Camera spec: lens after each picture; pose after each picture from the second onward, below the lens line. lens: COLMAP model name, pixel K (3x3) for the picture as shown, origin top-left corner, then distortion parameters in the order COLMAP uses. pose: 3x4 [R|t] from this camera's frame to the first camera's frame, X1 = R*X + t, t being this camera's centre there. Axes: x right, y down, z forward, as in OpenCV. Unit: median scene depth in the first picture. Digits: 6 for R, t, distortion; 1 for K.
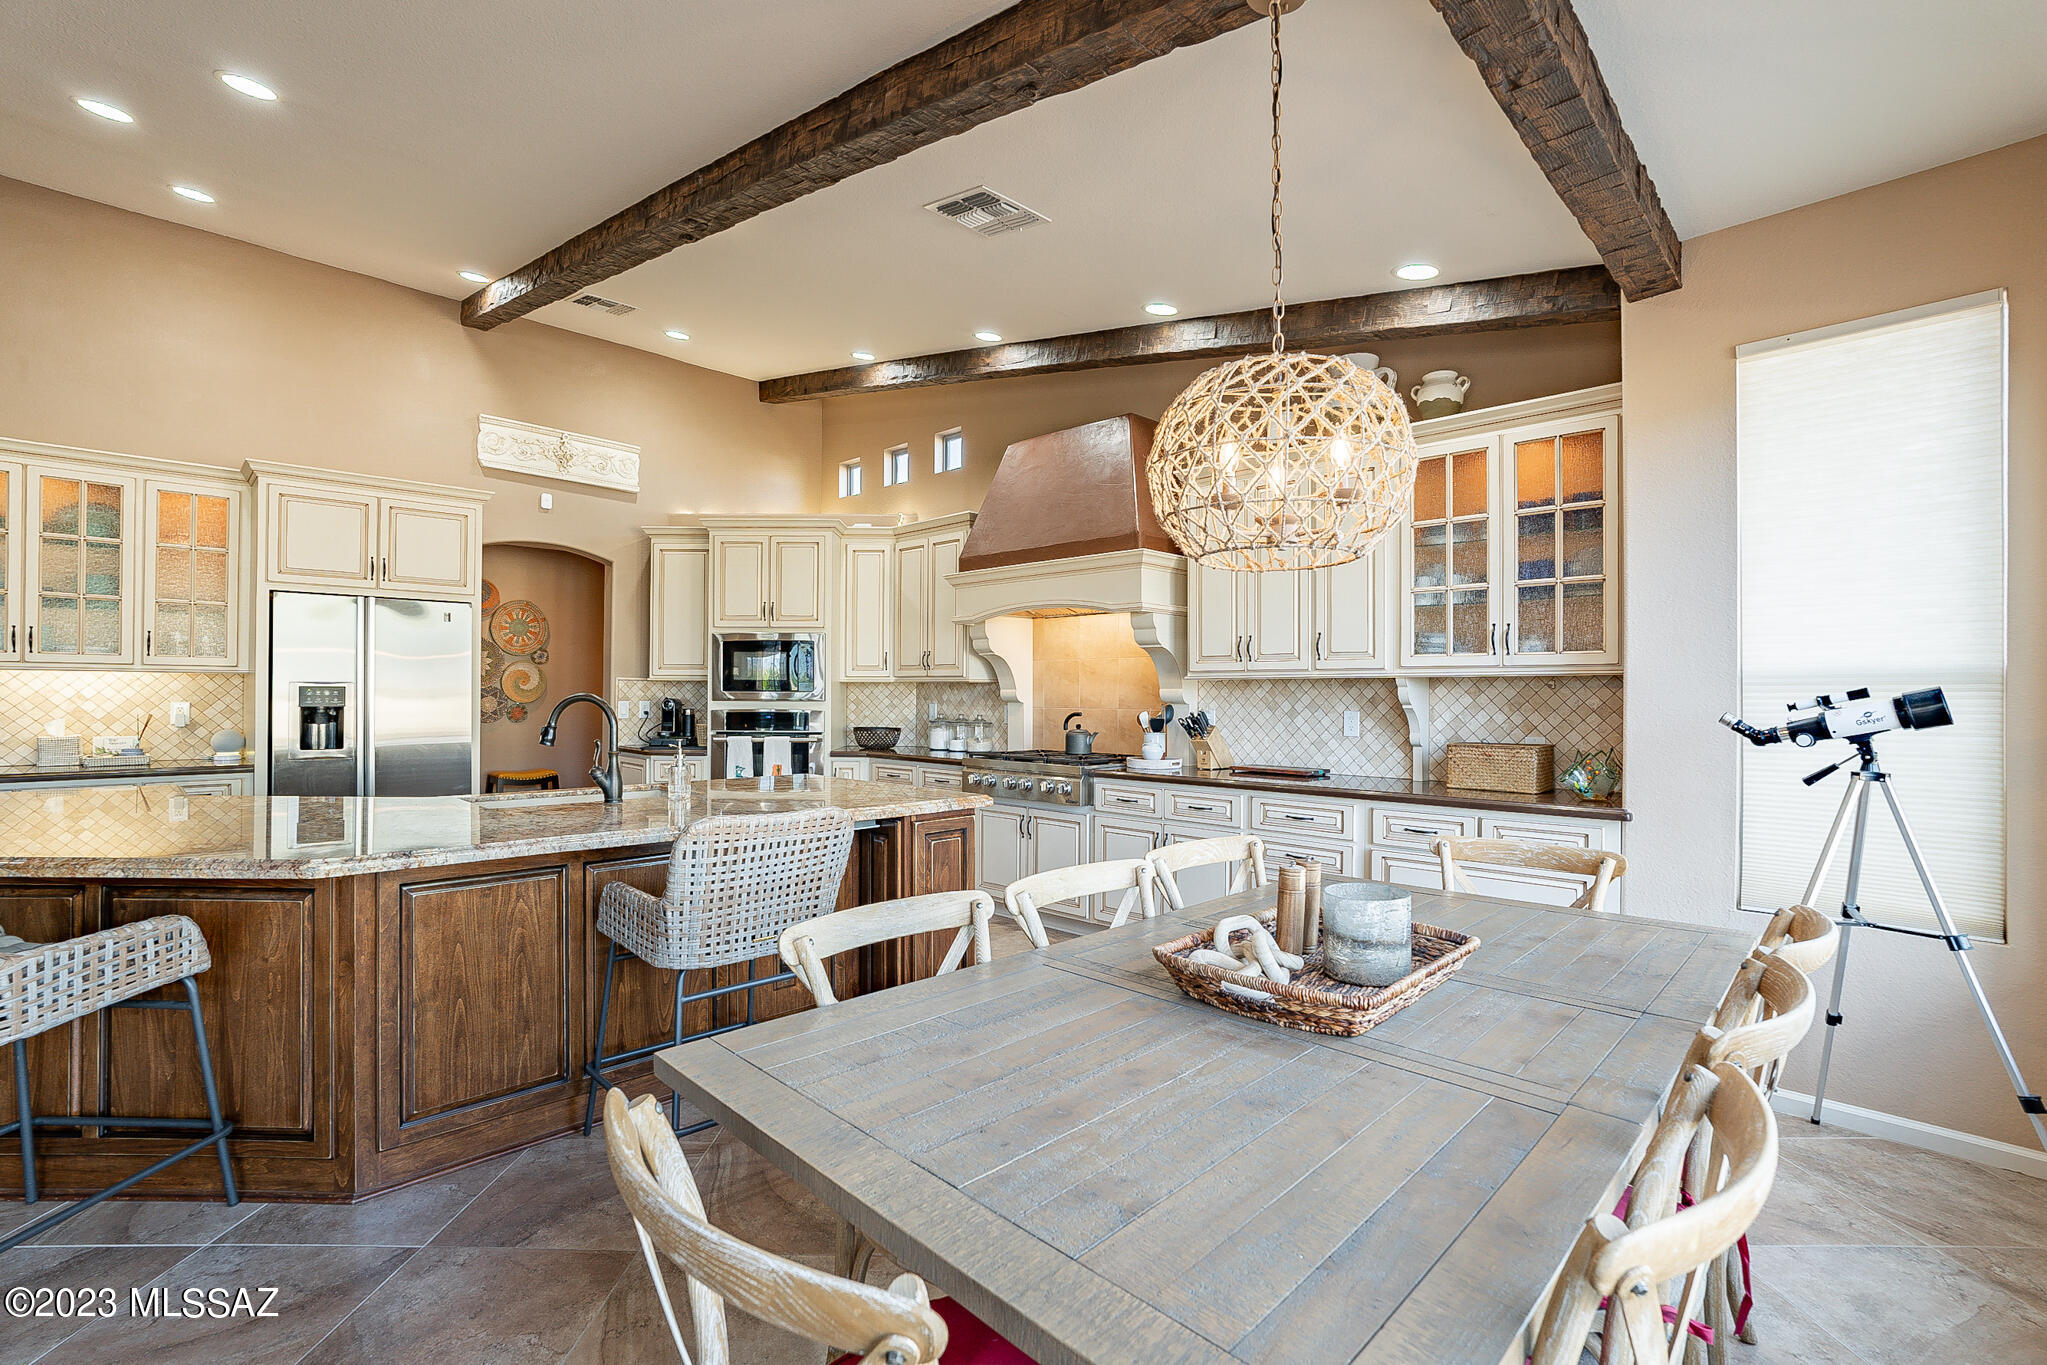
lens RADIAL K [[916.8, 0, 1023.5], [0, 916.8, 682.5], [0, 0, 1]] dist [-0.043758, 0.016800]
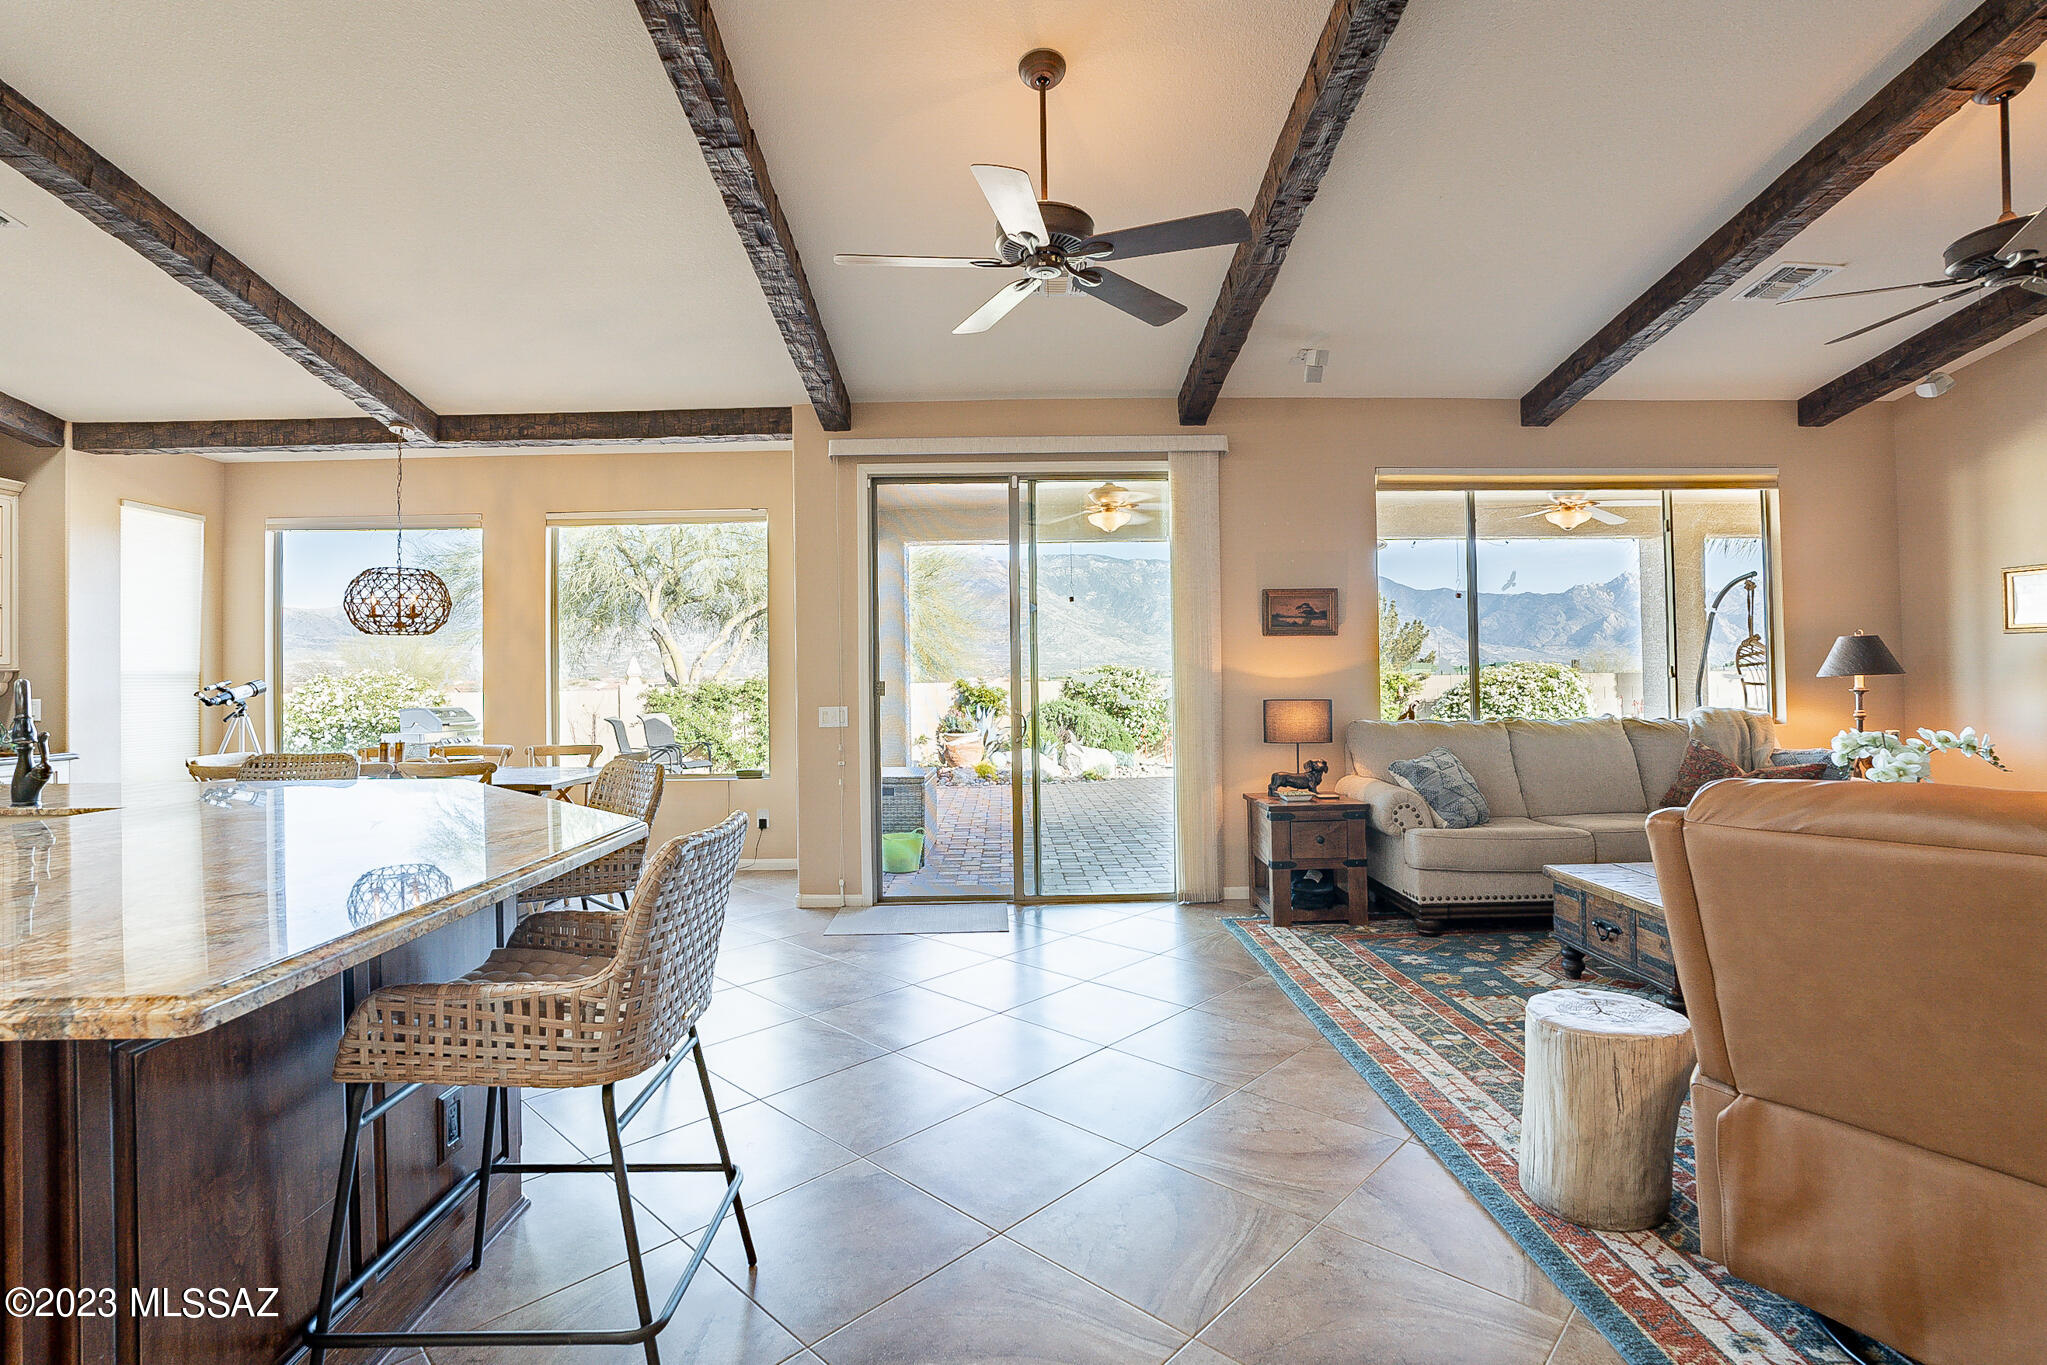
lens RADIAL K [[945.7, 0, 1023.5], [0, 945.7, 682.5], [0, 0, 1]] dist [-0.059356, 0.017231]
pose [[-0.719580, 0.004130, 0.694397, -1.138568], [-0.002443, 0.999961, -0.008479, 0.012442], [-0.694405, -0.007797, -0.719542, 0.632189]]
